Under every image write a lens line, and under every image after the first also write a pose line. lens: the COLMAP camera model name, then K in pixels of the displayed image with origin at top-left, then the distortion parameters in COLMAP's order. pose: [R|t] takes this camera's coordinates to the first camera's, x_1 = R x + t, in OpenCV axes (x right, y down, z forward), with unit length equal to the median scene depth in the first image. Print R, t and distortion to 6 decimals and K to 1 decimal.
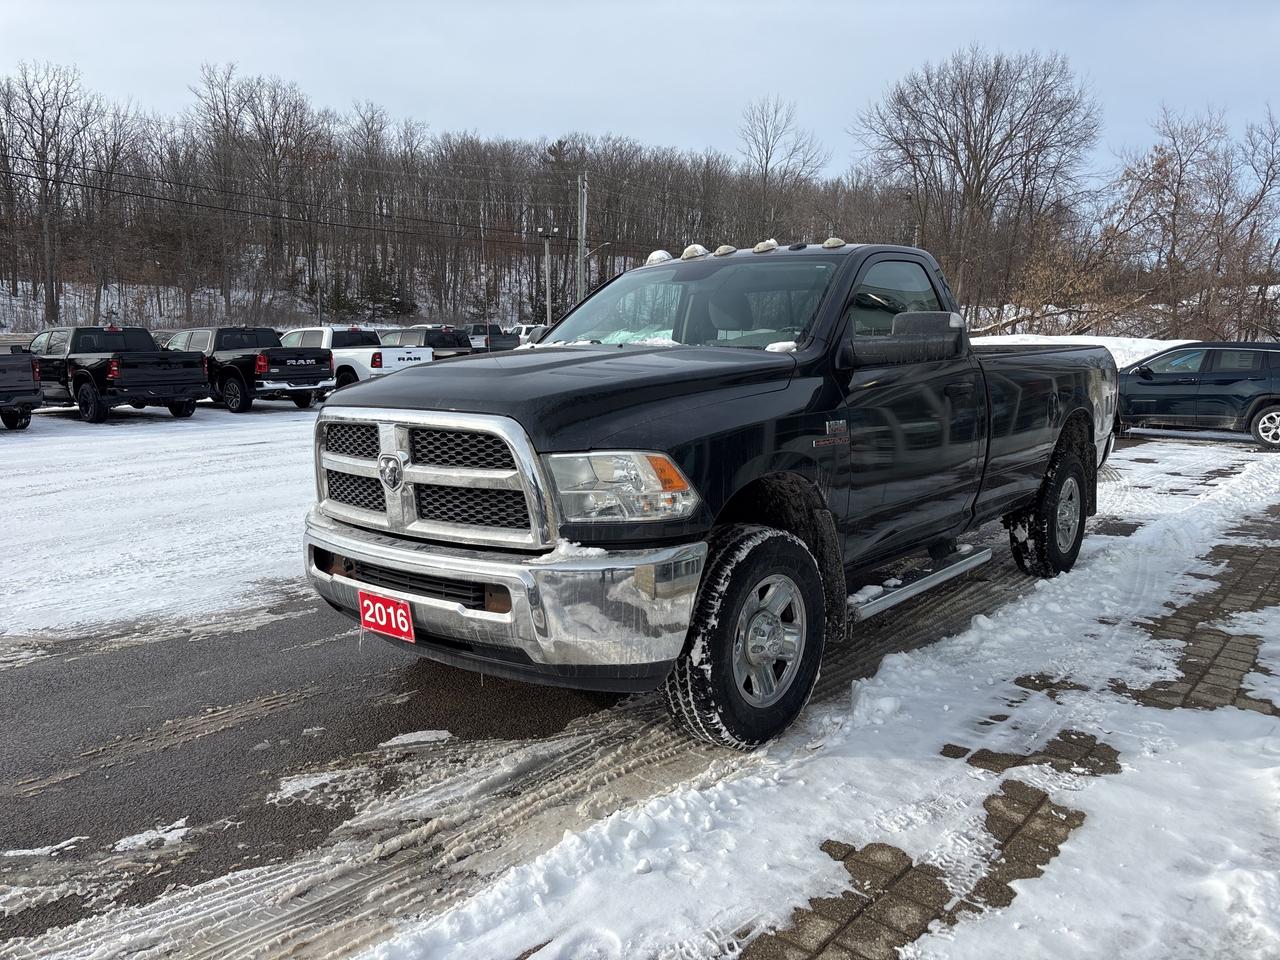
lens RADIAL K [[974.4, 0, 640.0], [0, 974.4, 480.0], [0, 0, 1]] dist [0.055202, -0.062466]
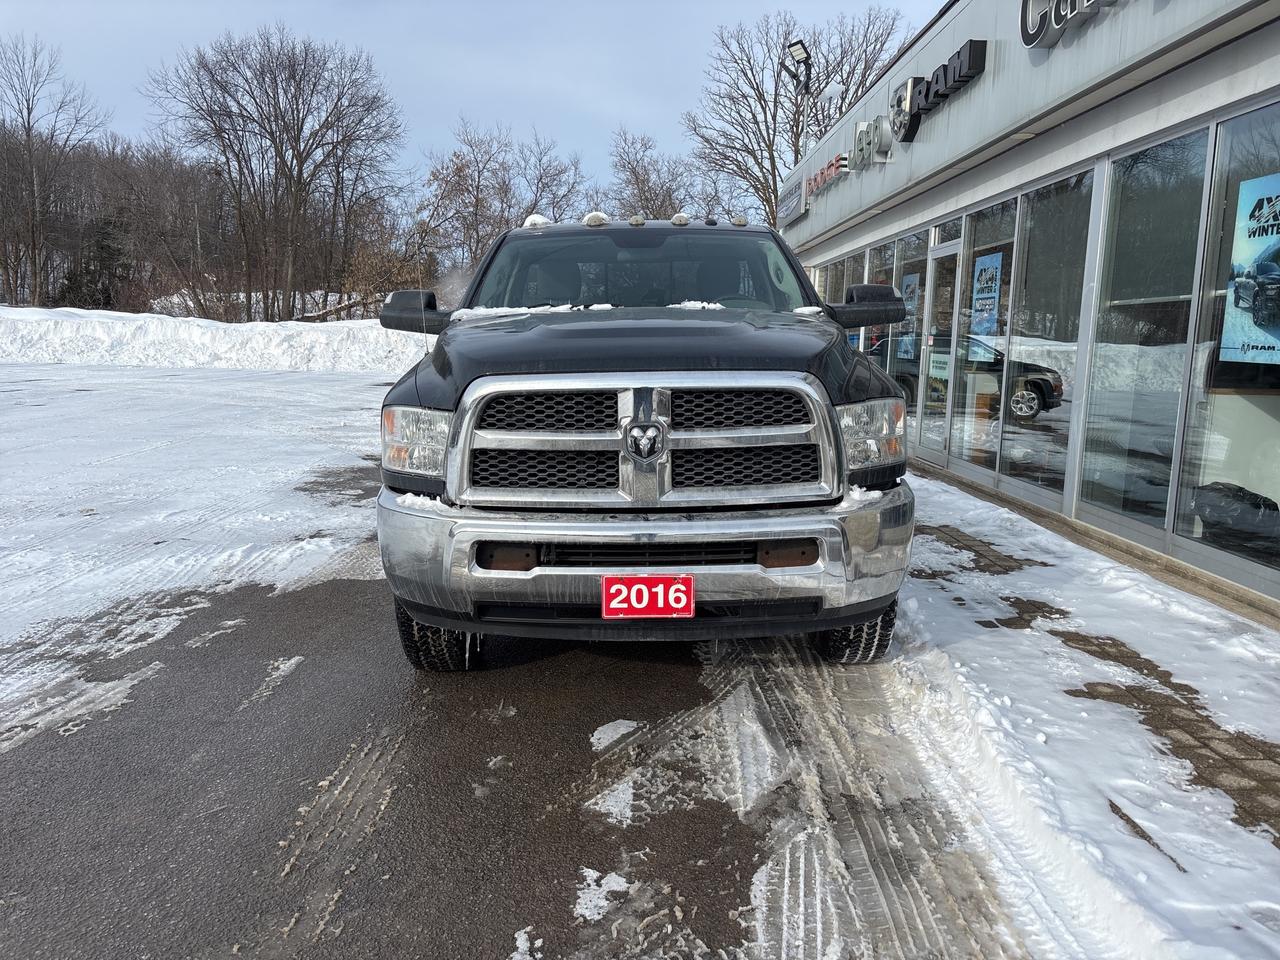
lens RADIAL K [[974.4, 0, 640.0], [0, 974.4, 480.0], [0, 0, 1]] dist [0.055202, -0.062466]
pose [[0.760468, -0.098812, 0.641813, -0.171374], [0.090580, 0.994834, 0.045836, -0.002733], [-0.643026, 0.023279, 0.765490, 0.061366]]
